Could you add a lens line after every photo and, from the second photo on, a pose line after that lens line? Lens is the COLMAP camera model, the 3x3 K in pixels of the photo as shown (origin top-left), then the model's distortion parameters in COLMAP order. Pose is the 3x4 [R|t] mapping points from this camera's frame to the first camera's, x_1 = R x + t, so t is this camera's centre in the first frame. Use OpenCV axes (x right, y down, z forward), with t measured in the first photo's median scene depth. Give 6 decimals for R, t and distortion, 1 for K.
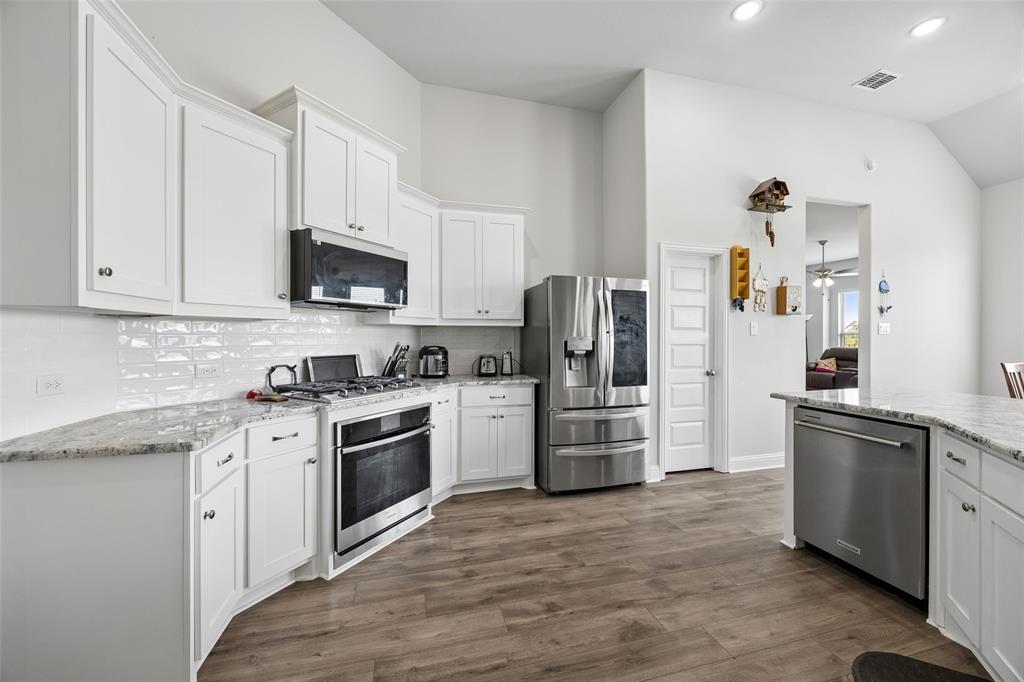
lens RADIAL K [[389.9, 0, 506.7], [0, 389.9, 338.8], [0, 0, 1]] dist [-0.003223, -0.000085]
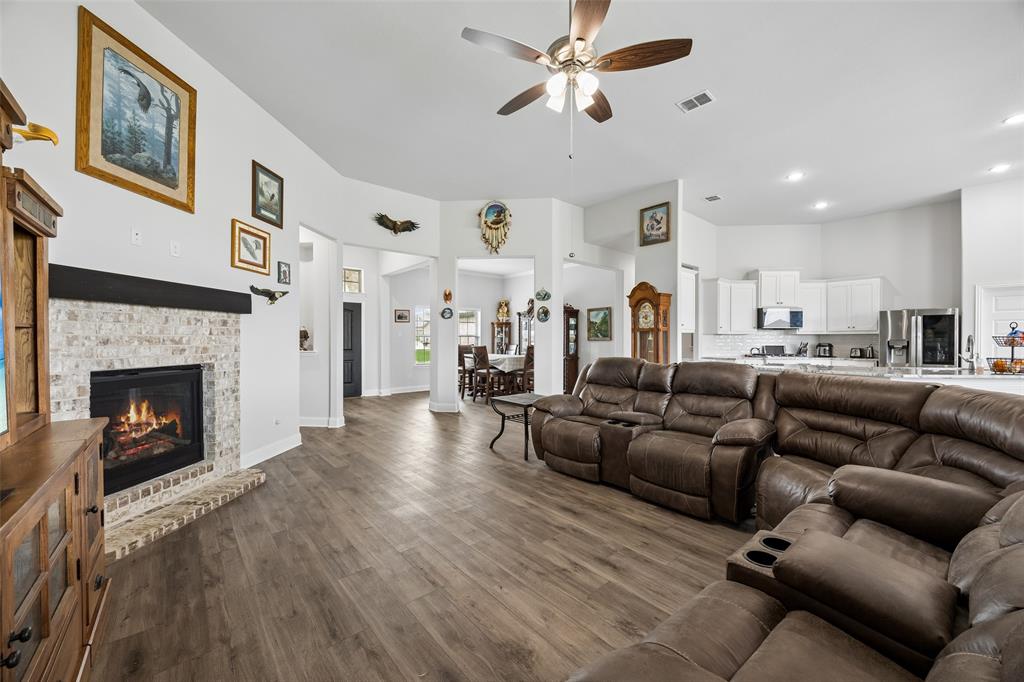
lens RADIAL K [[389.9, 0, 507.5], [0, 389.9, 340.7], [0, 0, 1]] dist [-0.003223, -0.000085]
pose [[0.431912, 0.005233, -0.901901, 1.087019], [-0.005537, 0.999980, 0.003150, 0.007393], [0.901899, 0.003634, 0.431932, -1.687399]]
